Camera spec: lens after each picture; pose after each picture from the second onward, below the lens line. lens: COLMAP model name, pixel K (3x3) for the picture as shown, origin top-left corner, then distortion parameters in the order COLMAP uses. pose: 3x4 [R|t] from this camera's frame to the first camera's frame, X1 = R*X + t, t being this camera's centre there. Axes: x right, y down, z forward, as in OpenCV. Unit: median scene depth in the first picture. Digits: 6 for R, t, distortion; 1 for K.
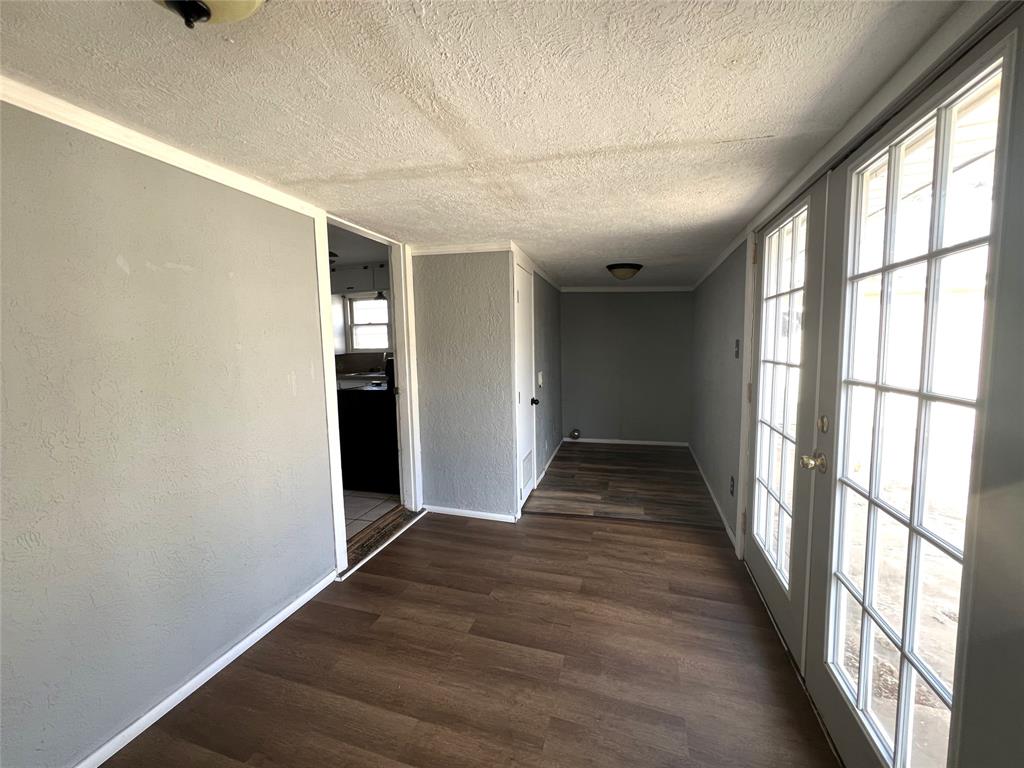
lens RADIAL K [[428.3, 0, 518.2], [0, 428.3, 378.3], [0, 0, 1]] dist [-0.001035, -0.000194]
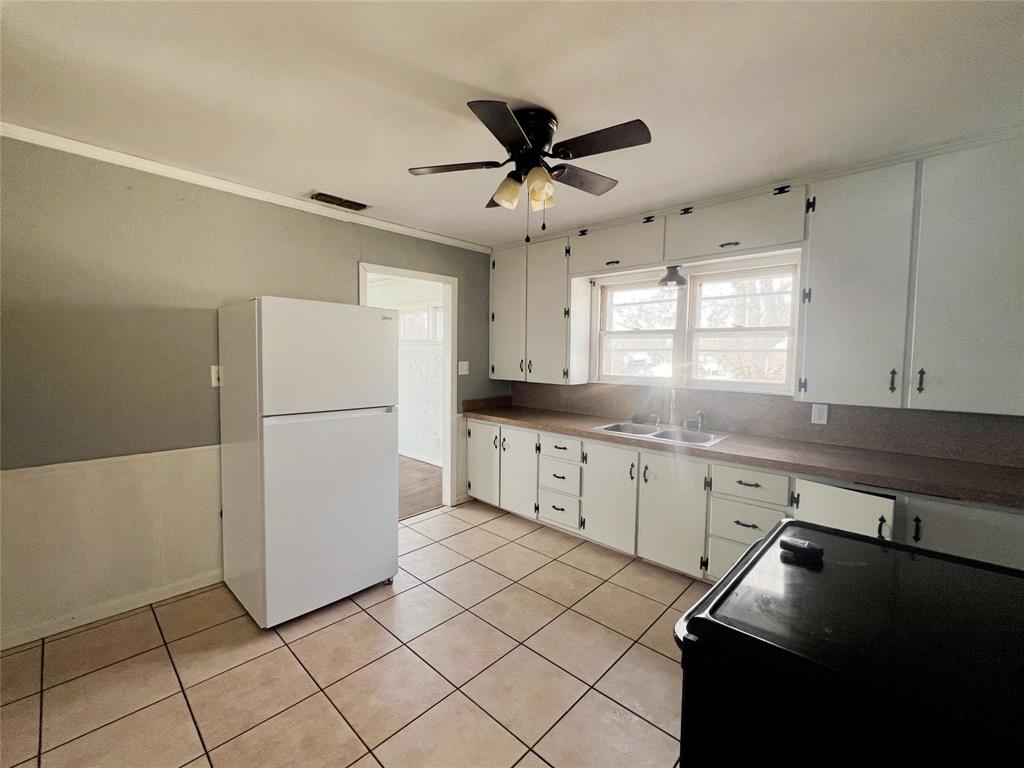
lens RADIAL K [[428.3, 0, 518.2], [0, 428.3, 378.3], [0, 0, 1]] dist [-0.001035, -0.000194]
pose [[0.905429, 0.052166, -0.421280, -0.253045], [-0.064247, 0.997828, -0.014523, -0.050659], [0.419607, 0.040215, 0.906814, 0.449939]]
